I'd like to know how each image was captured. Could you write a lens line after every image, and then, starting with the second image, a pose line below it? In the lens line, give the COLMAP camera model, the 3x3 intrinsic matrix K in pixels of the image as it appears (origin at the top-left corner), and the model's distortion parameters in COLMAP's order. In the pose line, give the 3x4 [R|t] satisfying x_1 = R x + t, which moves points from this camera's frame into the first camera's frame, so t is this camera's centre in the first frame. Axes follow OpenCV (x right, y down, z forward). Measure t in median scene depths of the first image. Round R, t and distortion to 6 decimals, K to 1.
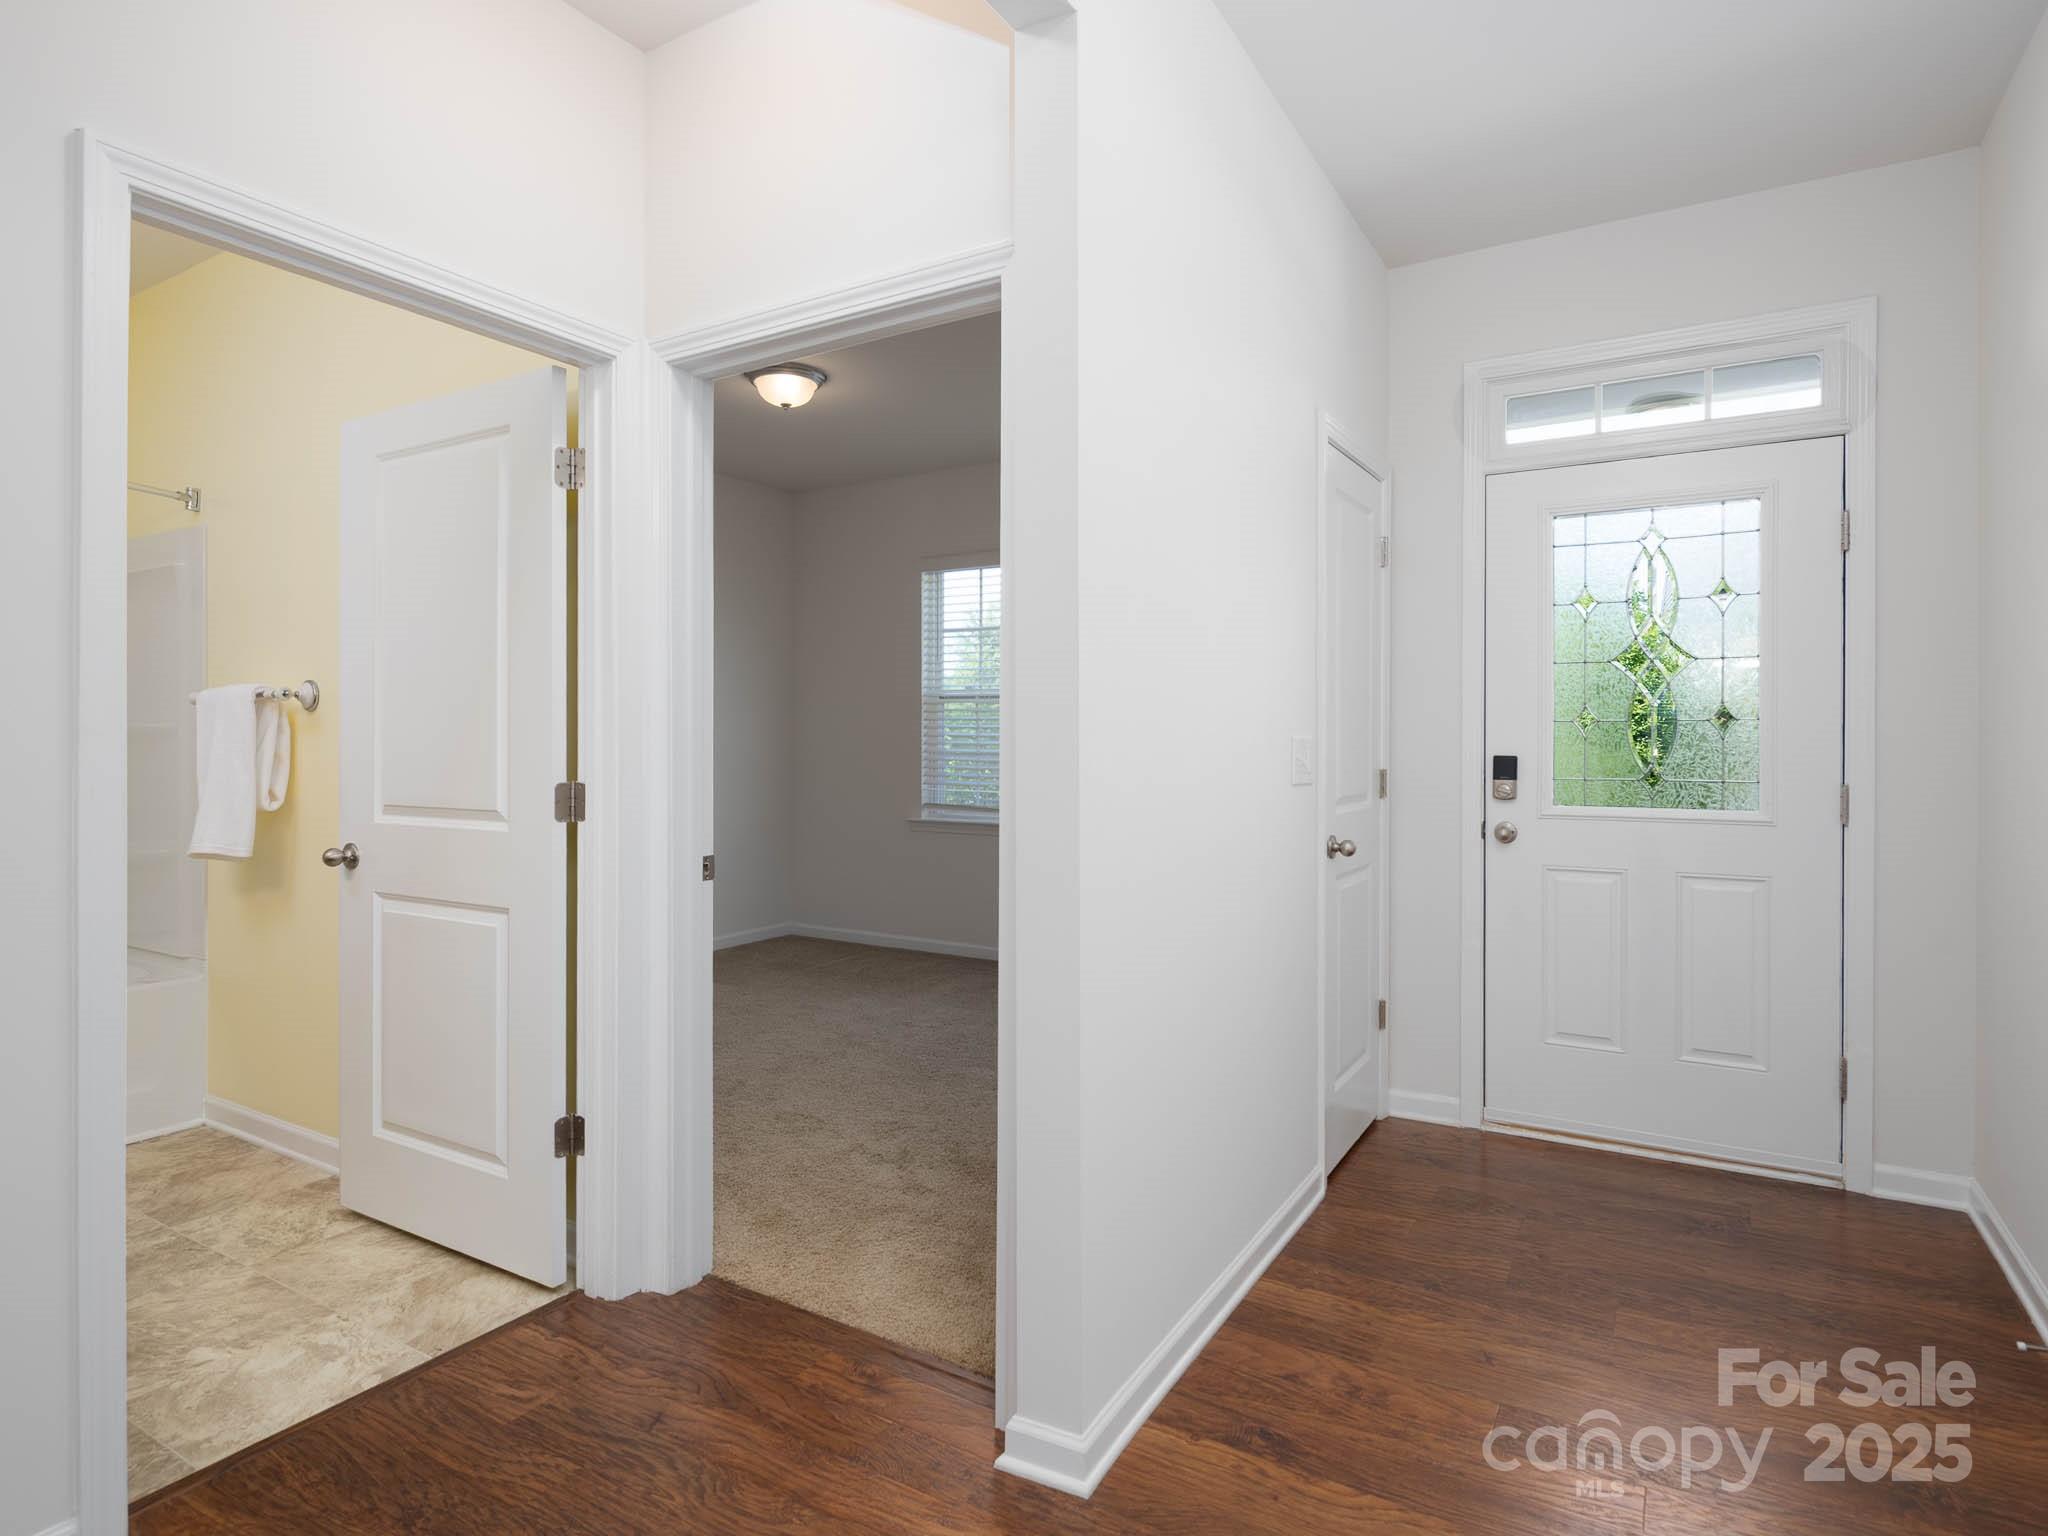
lens RADIAL K [[1125.7, 0, 1021.8], [0, 1125.7, 762.2], [0, 0, 1]] dist [-0.001376, -0.001755]
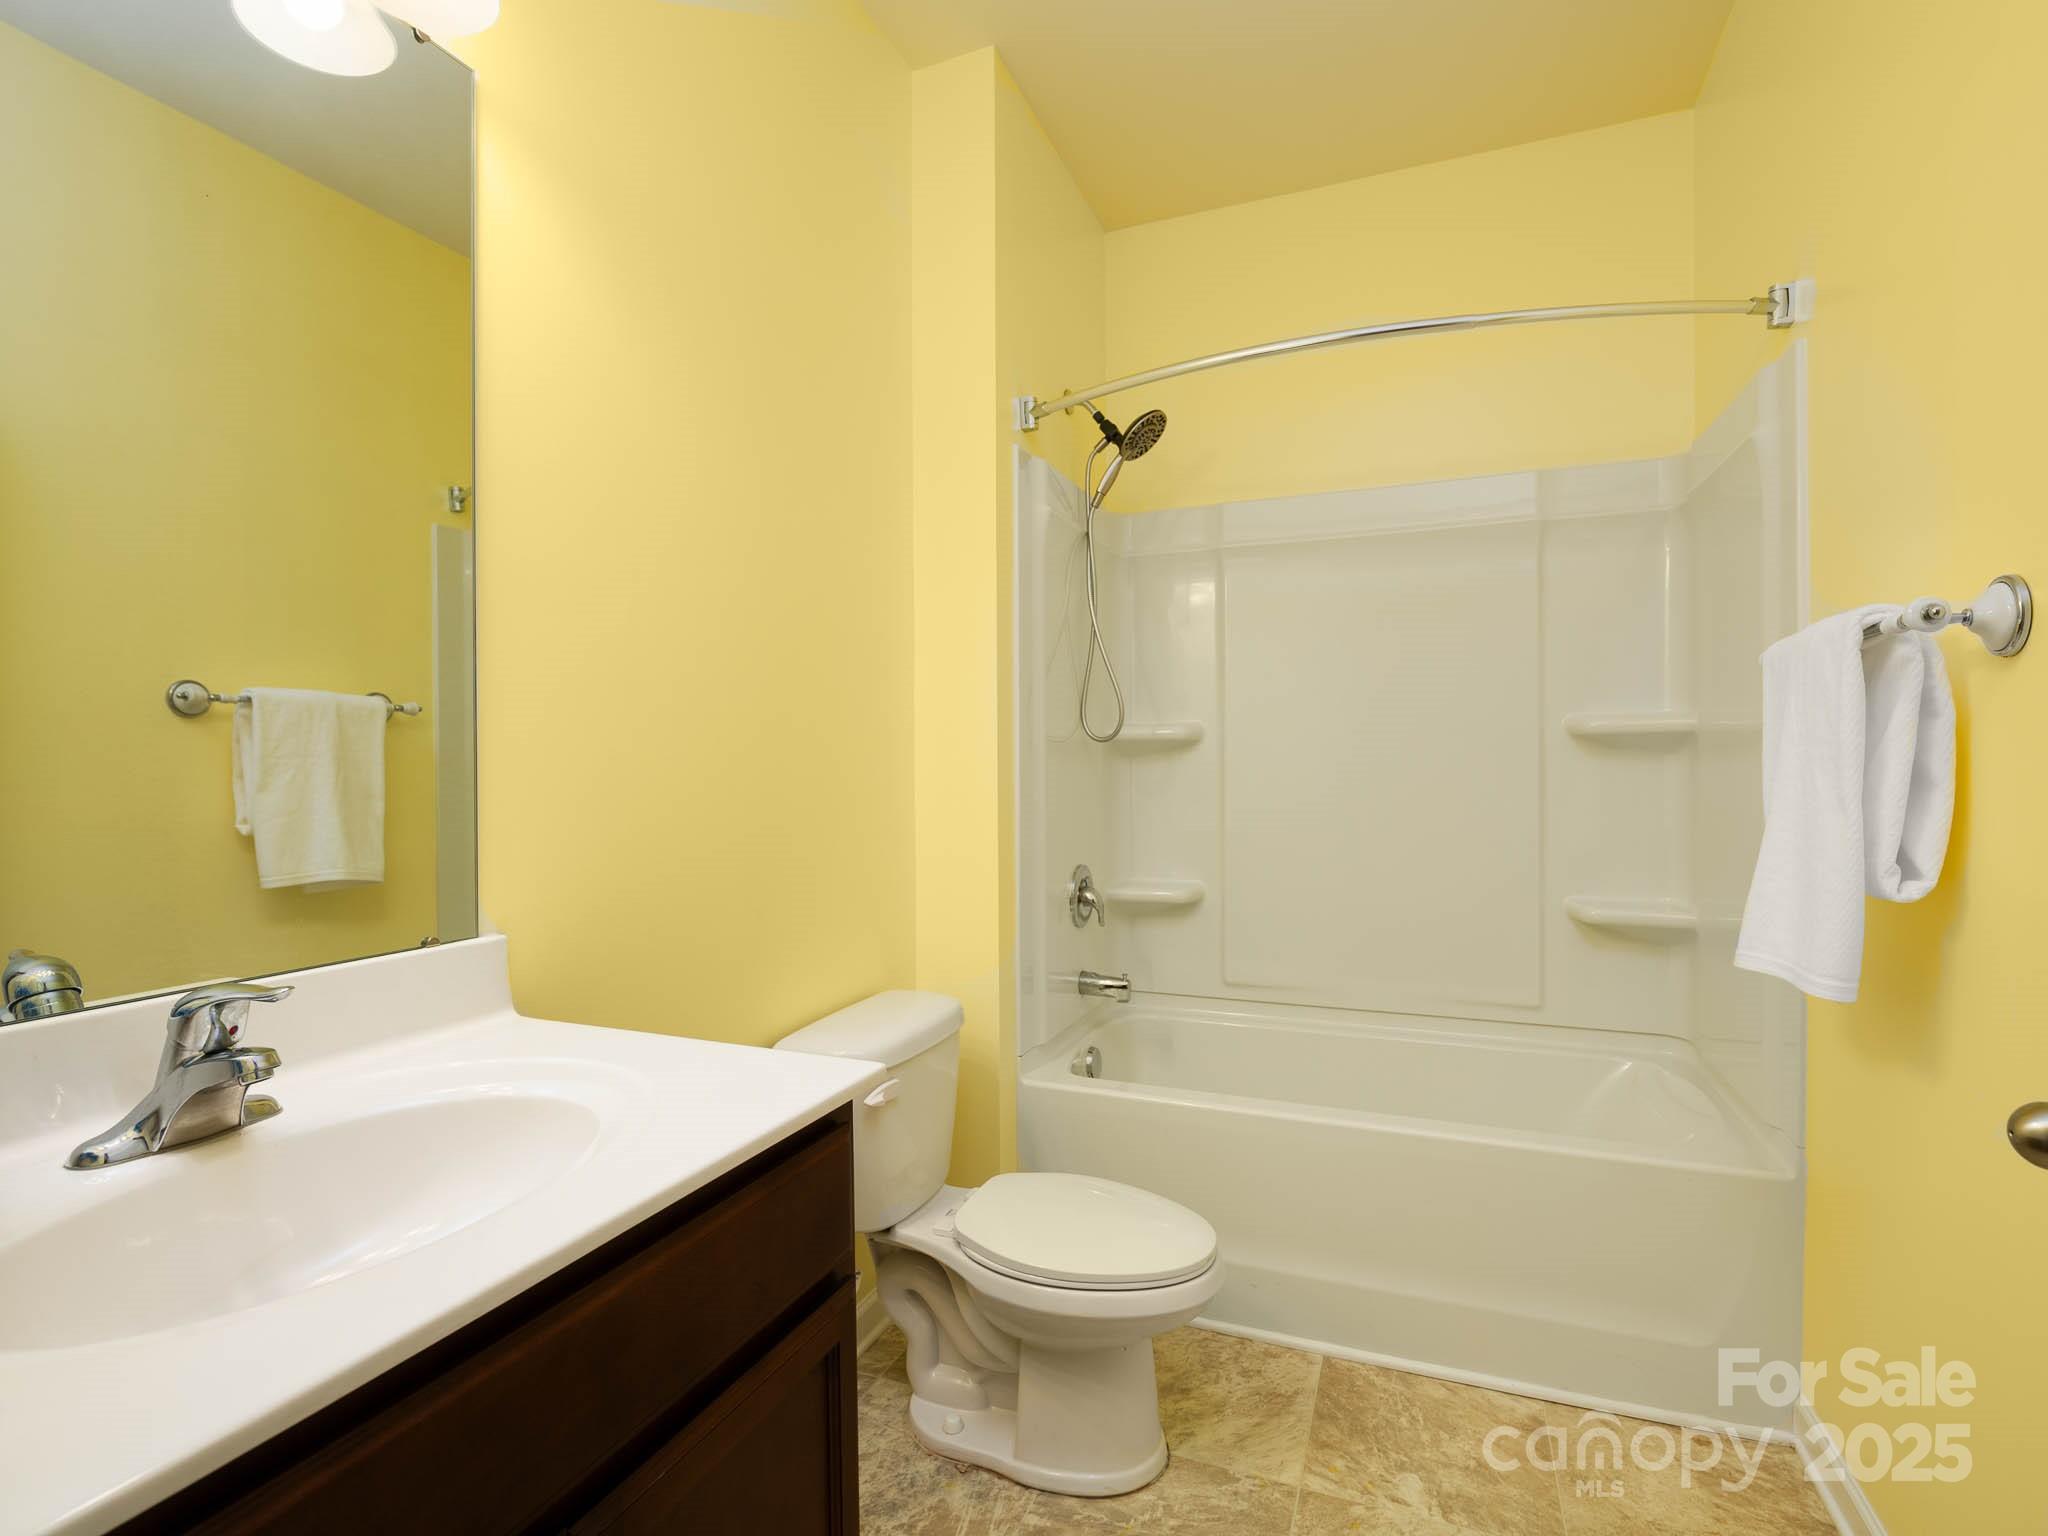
lens RADIAL K [[926.1, 0, 1032.4], [0, 926.1, 766.9], [0, 0, 1]] dist [-0.001746, -0.000149]
pose [[0.119079, -0.003484, -0.992879, -0.359786], [-0.007317, 0.999964, -0.004386, -0.003893], [0.992858, 0.007787, 0.119049, 0.631501]]
